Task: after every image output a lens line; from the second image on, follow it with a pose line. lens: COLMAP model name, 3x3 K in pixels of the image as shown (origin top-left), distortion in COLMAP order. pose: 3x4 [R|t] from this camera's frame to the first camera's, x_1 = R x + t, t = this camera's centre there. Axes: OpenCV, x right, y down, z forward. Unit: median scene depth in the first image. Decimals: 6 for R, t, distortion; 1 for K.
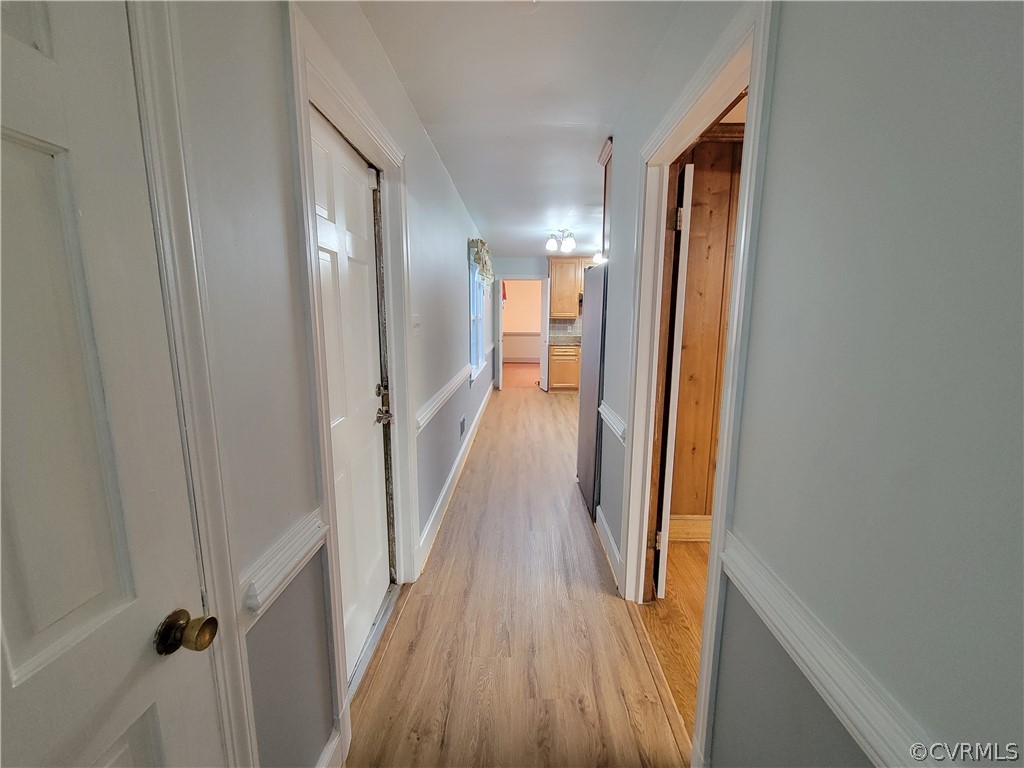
lens RADIAL K [[430.2, 0, 517.4], [0, 430.2, 382.1], [0, 0, 1]] dist [0.000329, -0.004378]
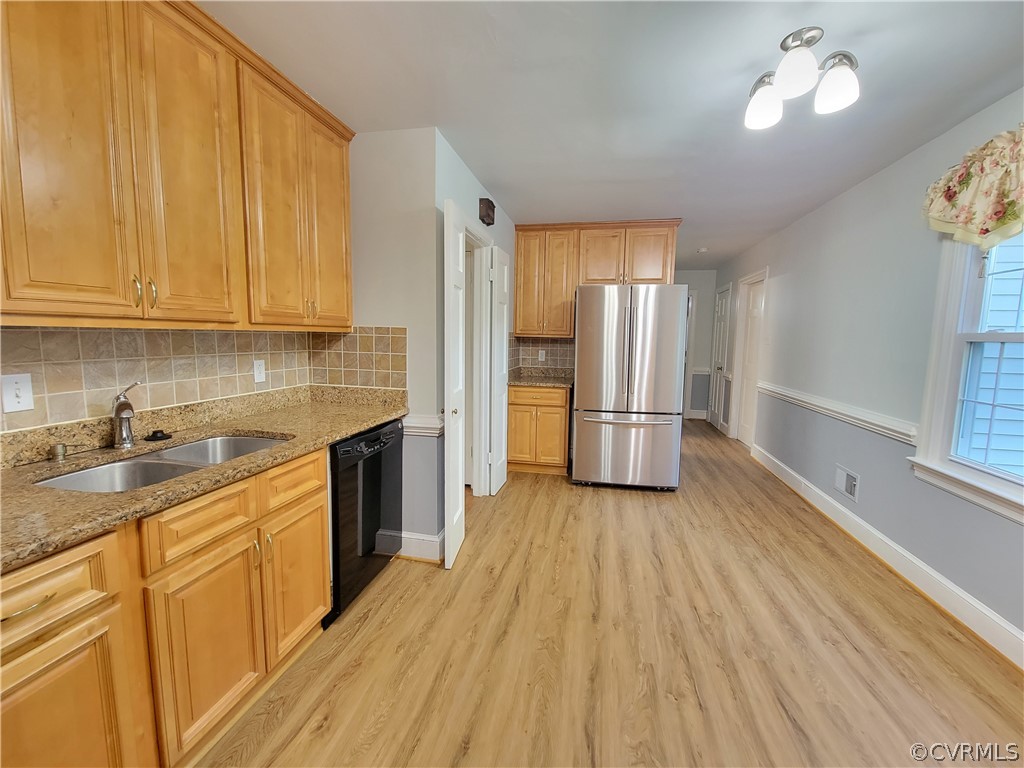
lens RADIAL K [[420.0, 0, 518.4], [0, 420.0, 381.2], [0, 0, 1]] dist [0.001282, 0.000029]
pose [[-0.981763, -0.035749, 0.186717, 0.333248], [0.013865, 0.966080, 0.257869, -0.289540], [-0.189602, 0.255755, -0.947966, 1.963846]]
